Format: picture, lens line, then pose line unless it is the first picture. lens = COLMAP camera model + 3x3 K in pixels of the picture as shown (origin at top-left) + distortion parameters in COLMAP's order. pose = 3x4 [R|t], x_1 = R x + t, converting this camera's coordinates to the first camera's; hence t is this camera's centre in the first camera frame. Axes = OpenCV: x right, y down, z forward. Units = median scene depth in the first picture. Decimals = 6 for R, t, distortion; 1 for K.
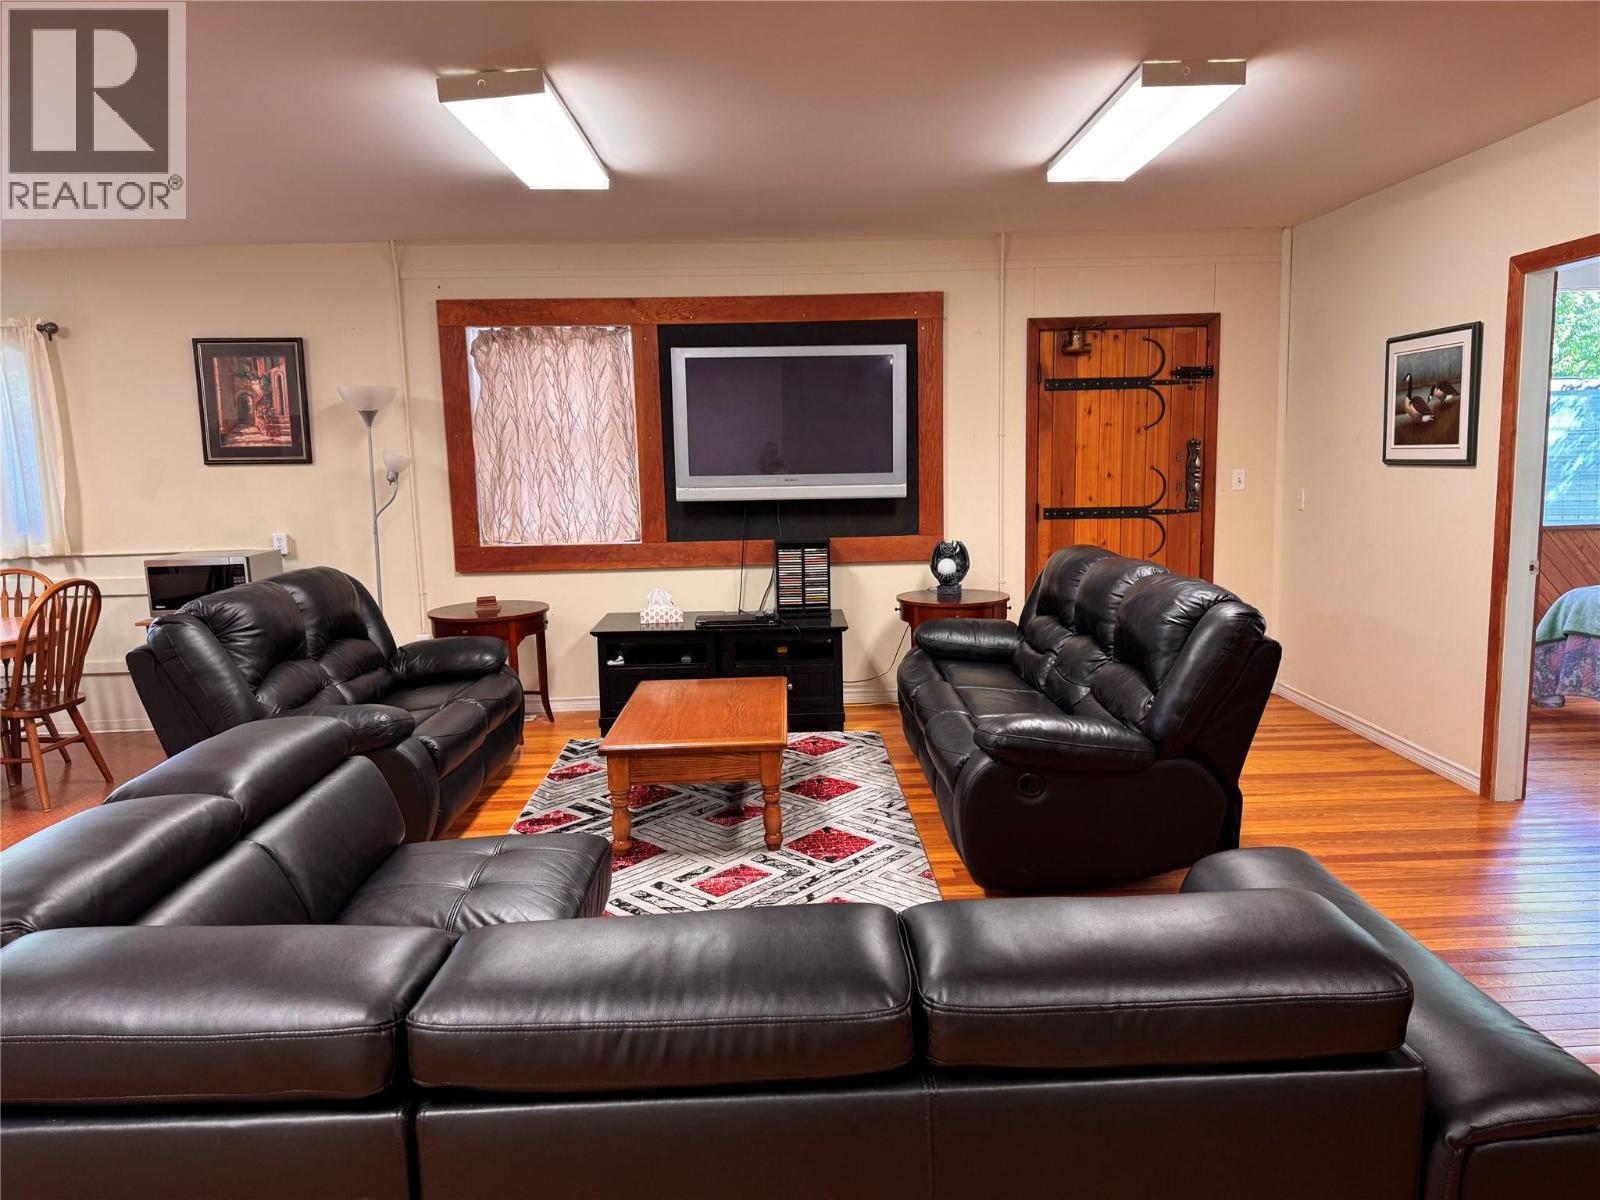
lens RADIAL K [[1141.5, 0, 800.0], [0, 1141.5, 600.0], [0, 0, 1]] dist [0.004470, -0.008434]
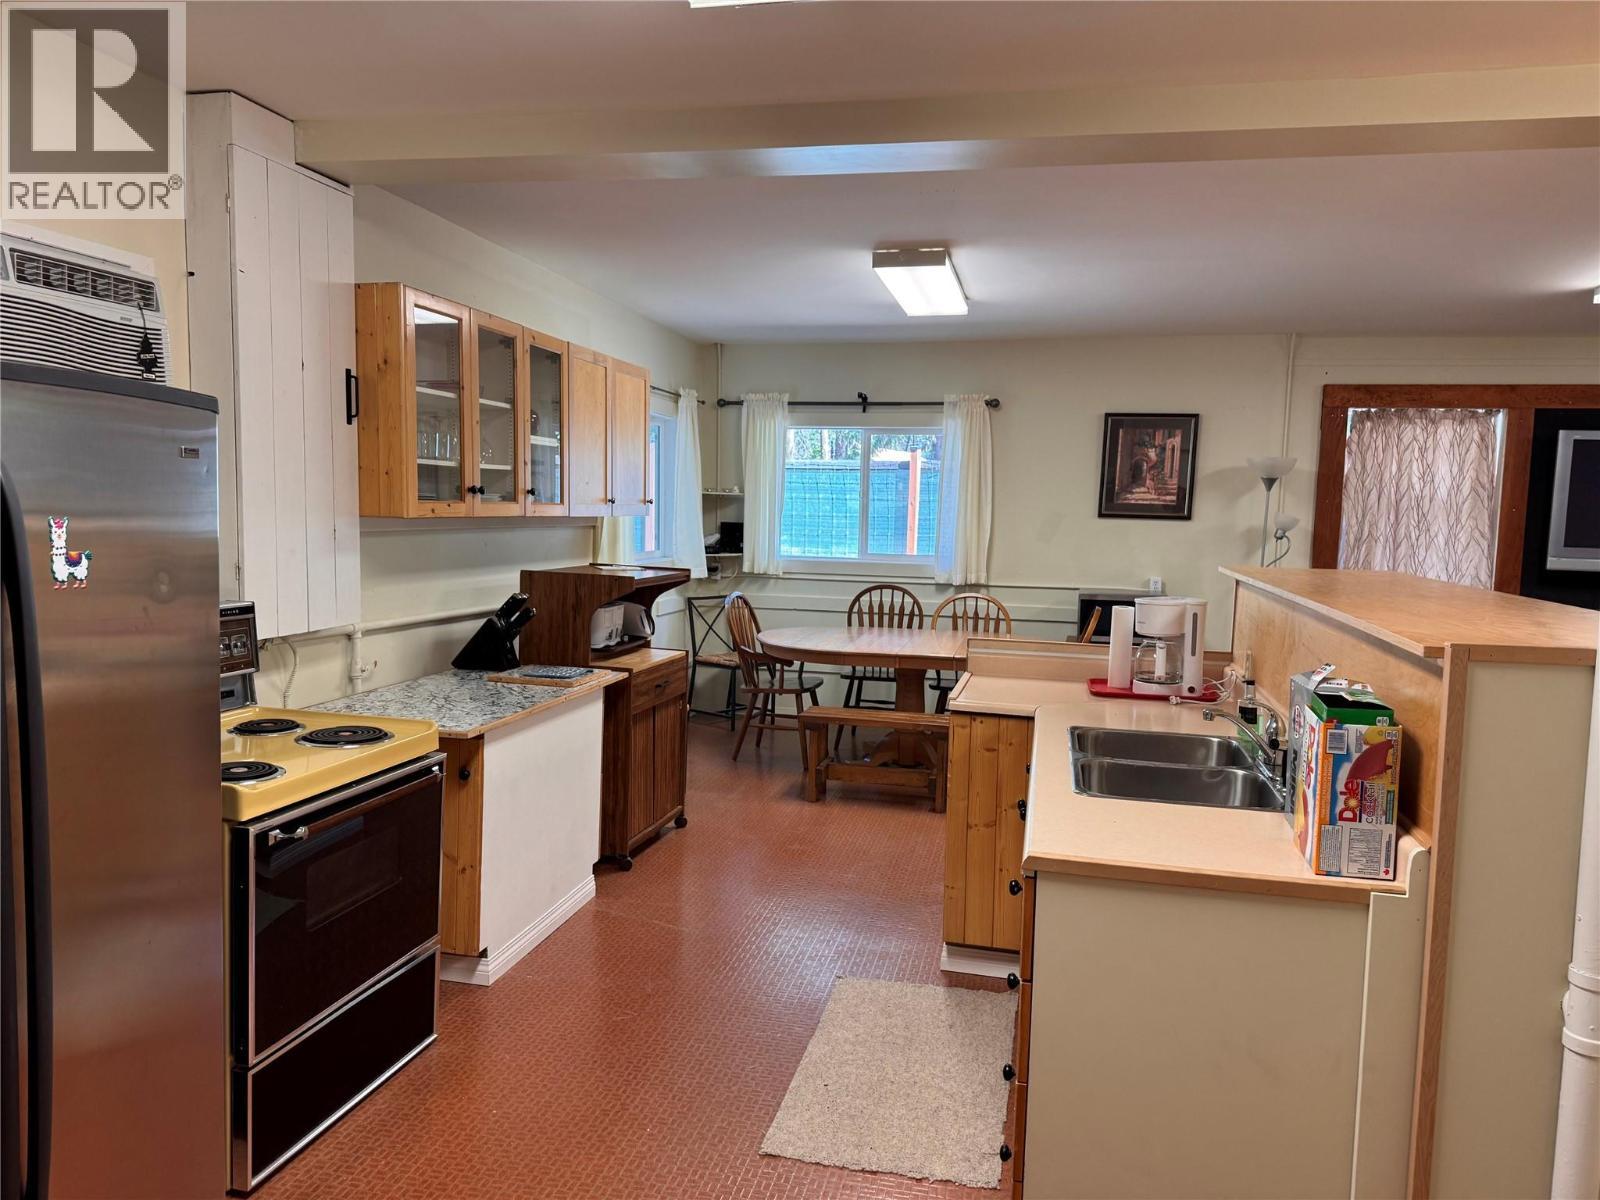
lens RADIAL K [[1141.5, 0, 800.0], [0, 1141.5, 600.0], [0, 0, 1]] dist [0.004470, -0.008434]
pose [[0.962530, 0.062685, -0.263830, -0.503485], [-0.075325, 0.996432, -0.038060, 0.038106], [0.260503, 0.056507, 0.963818, -0.235111]]
